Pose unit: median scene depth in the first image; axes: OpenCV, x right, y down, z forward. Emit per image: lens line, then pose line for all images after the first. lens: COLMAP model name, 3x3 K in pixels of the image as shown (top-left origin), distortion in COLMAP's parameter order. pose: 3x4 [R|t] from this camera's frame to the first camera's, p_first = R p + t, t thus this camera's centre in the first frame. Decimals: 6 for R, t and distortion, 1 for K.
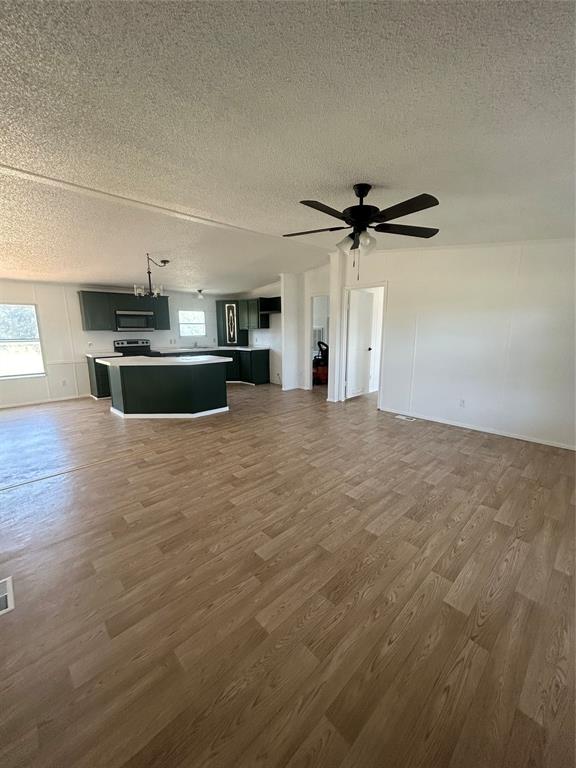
lens RADIAL K [[306.8, 0, 286.8], [0, 306.8, 383.6], [0, 0, 1]] dist [-0.000170, -0.000056]
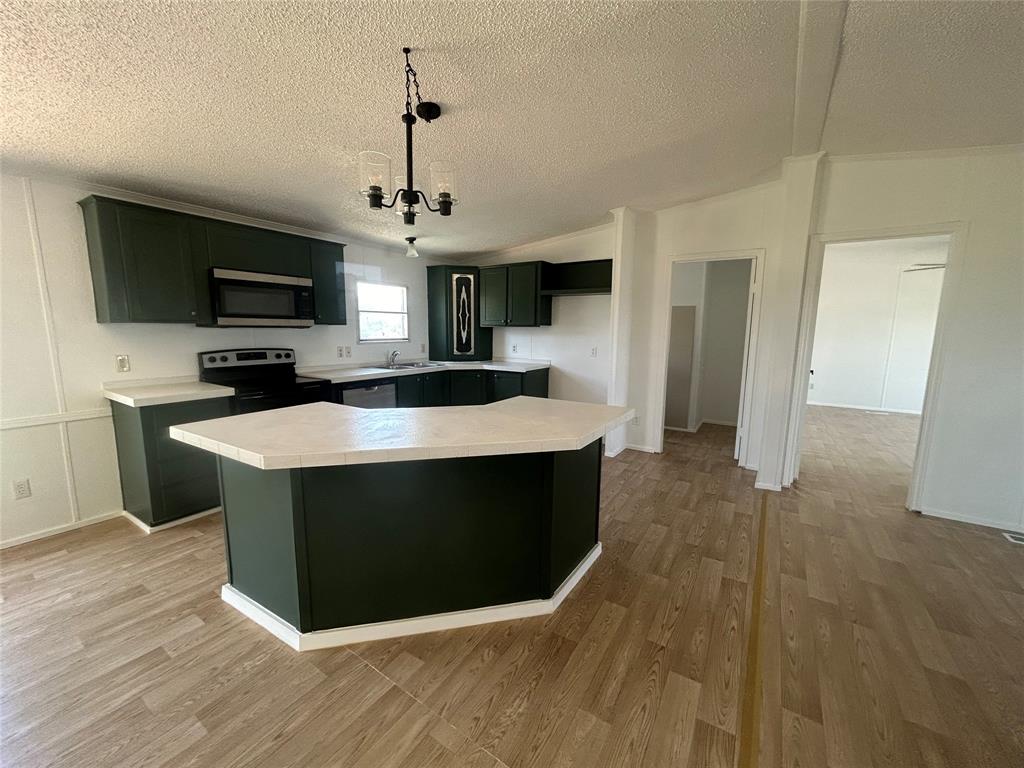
lens RADIAL K [[410.2, 0, 514.0], [0, 410.2, 385.4], [0, 0, 1]] dist [0.003277, 0.000034]
pose [[0.971633, -0.017540, 0.235843, -0.311577], [0.025822, 0.999152, -0.032072, -0.073893], [-0.235080, 0.037252, 0.971262, 0.433511]]
